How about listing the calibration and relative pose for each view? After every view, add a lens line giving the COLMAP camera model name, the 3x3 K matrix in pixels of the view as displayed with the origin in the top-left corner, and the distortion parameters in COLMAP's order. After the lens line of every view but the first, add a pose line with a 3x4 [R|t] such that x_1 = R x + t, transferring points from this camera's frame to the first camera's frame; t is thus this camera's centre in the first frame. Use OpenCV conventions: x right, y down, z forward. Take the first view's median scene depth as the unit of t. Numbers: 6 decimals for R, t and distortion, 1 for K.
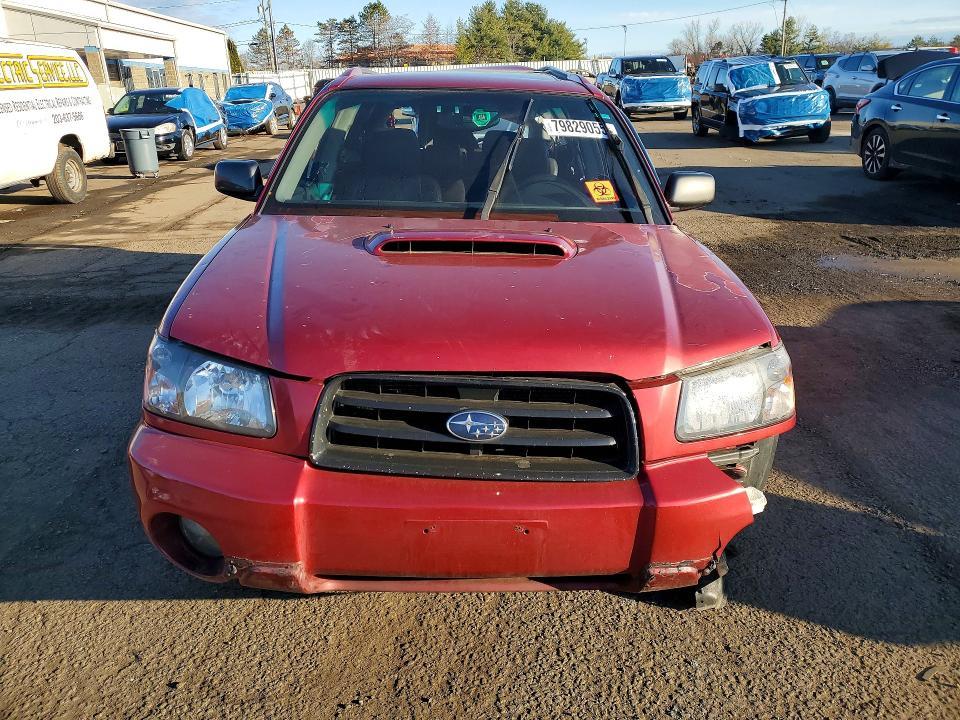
lens RADIAL K [[675.0, 0, 480.0], [0, 675.0, 360.0], [0, 0, 1]] dist [0.066042, -0.055871]
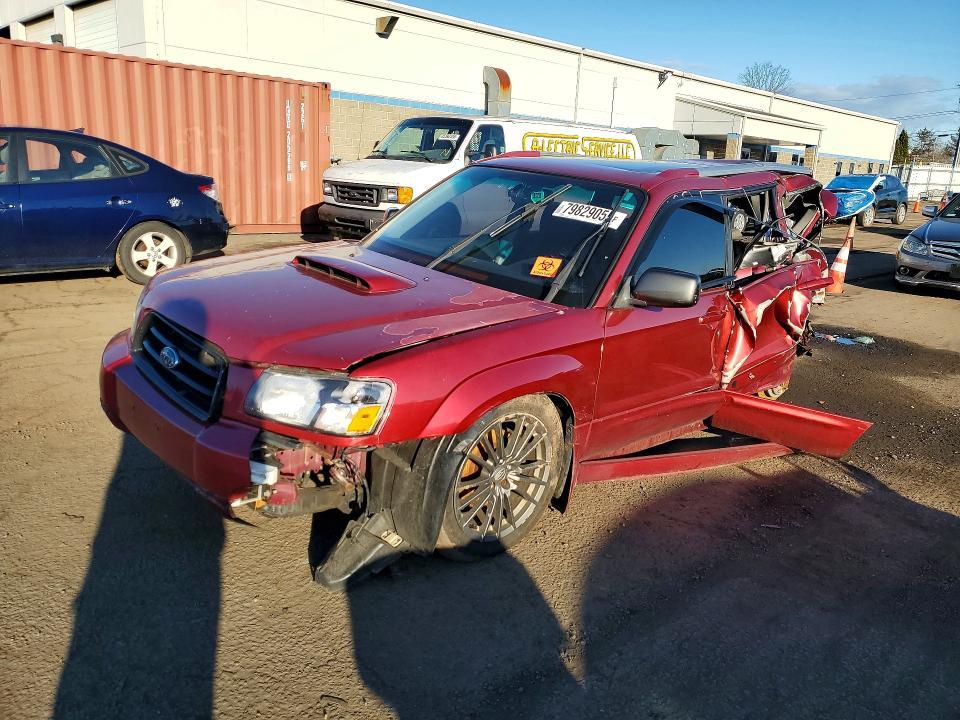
lens RADIAL K [[675.0, 0, 480.0], [0, 675.0, 360.0], [0, 0, 1]] dist [0.066042, -0.055871]
pose [[0.704860, 0.262539, -0.658973, 1.290830], [-0.333592, 0.942532, 0.018690, -0.134862], [0.626010, 0.206654, 0.751934, 0.210597]]
